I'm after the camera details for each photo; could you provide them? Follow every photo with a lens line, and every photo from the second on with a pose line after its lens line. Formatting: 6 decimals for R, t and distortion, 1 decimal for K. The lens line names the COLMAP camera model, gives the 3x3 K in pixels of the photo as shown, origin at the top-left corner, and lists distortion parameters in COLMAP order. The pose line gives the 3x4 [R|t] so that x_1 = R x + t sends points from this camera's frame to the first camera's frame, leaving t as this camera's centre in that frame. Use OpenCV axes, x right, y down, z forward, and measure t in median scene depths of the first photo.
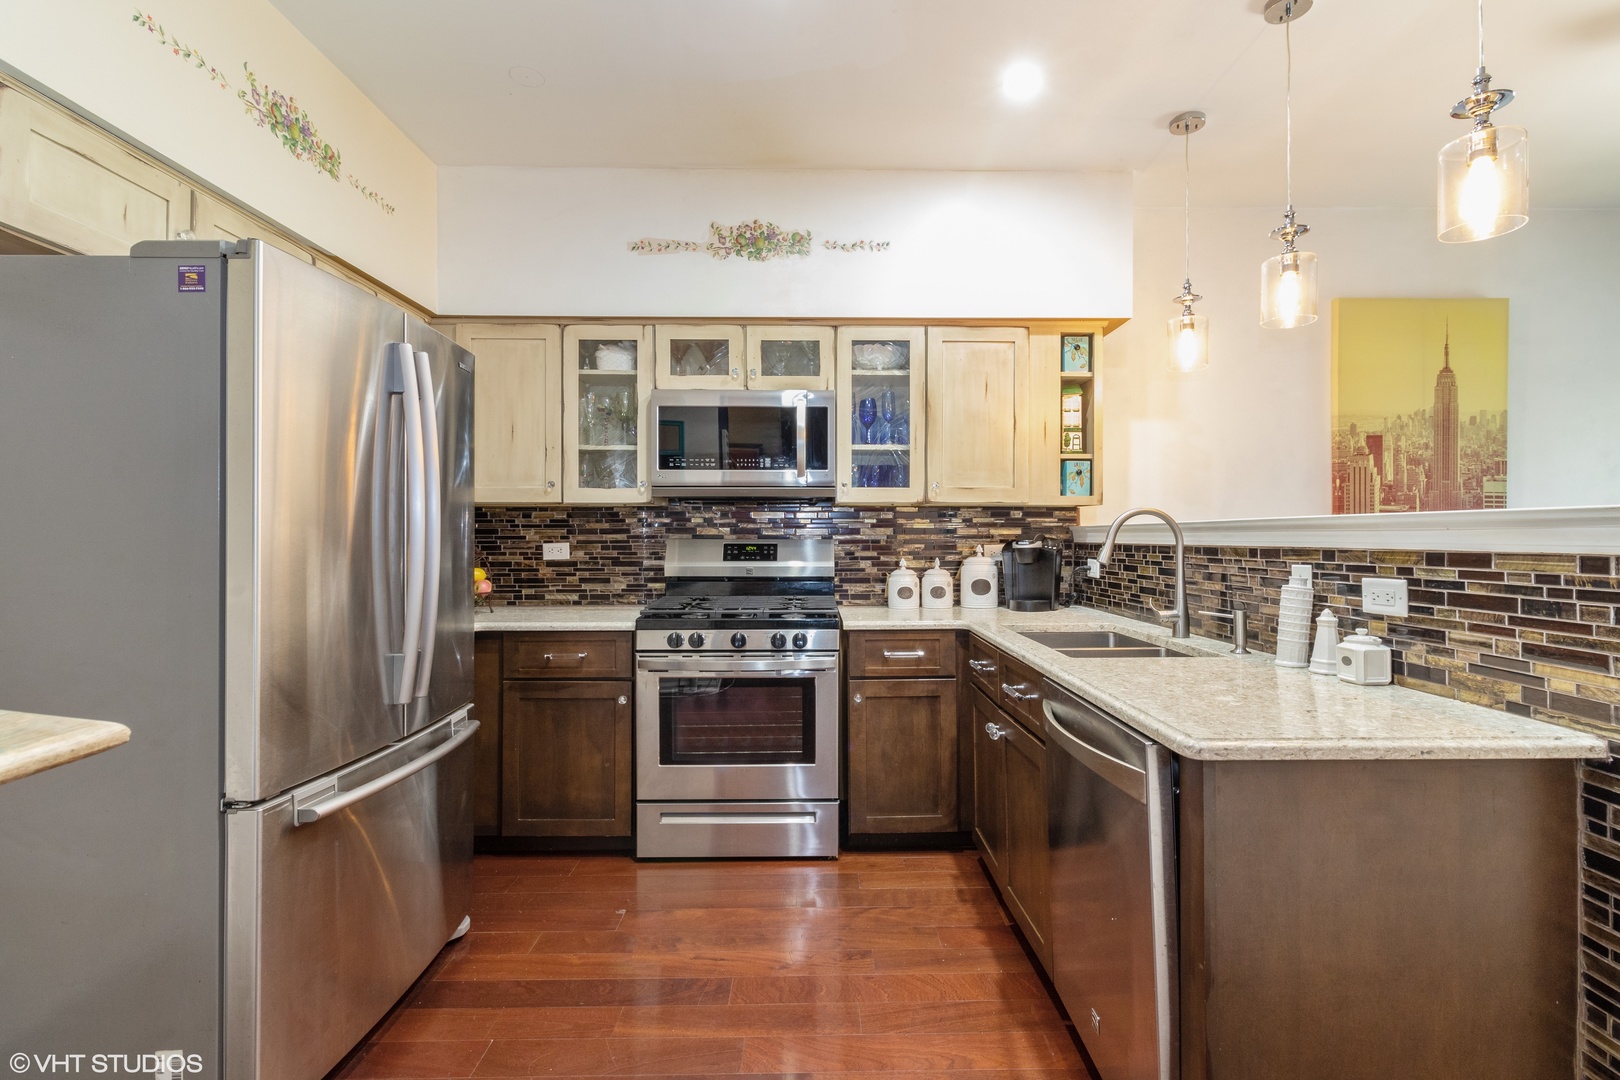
lens RADIAL K [[746.9, 0, 814.7], [0, 746.9, 536.4], [0, 0, 1]] dist [0.000779, 0.000664]
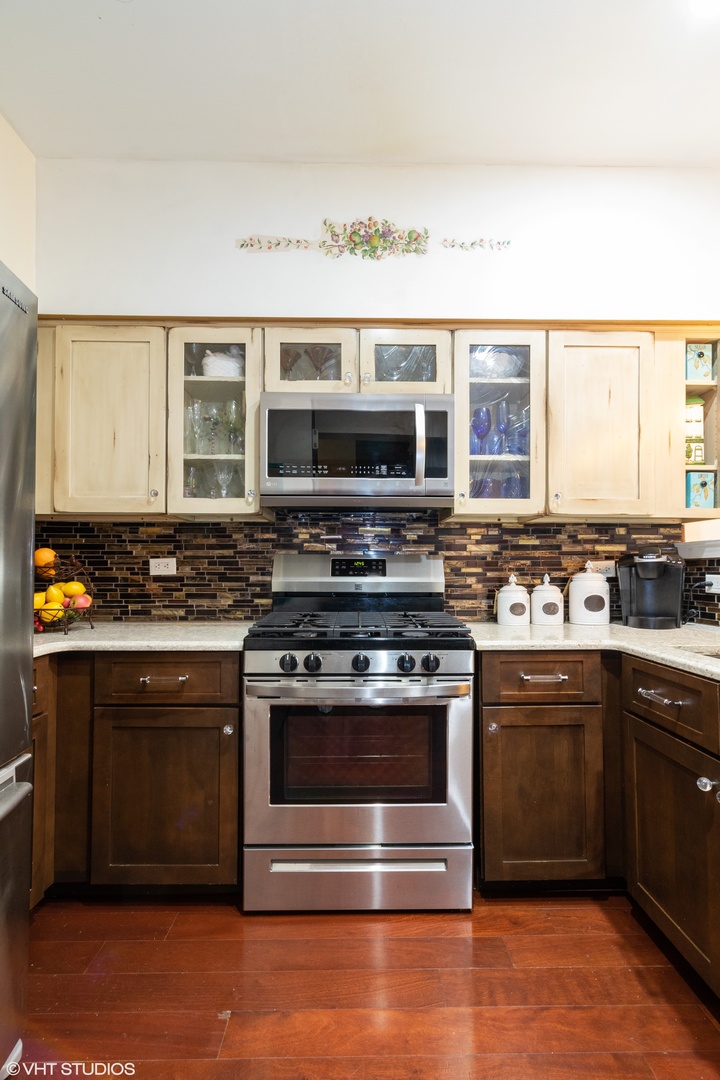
lens RADIAL K [[498.0, 0, 356.2], [0, 498.0, 566.3], [0, 0, 1]] dist [0.000779, 0.000664]
pose [[0.999994, 0.001970, -0.002980, -0.094074], [-0.002001, 0.999943, -0.010471, 0.028573], [0.002959, 0.010476, 0.999941, 0.368114]]
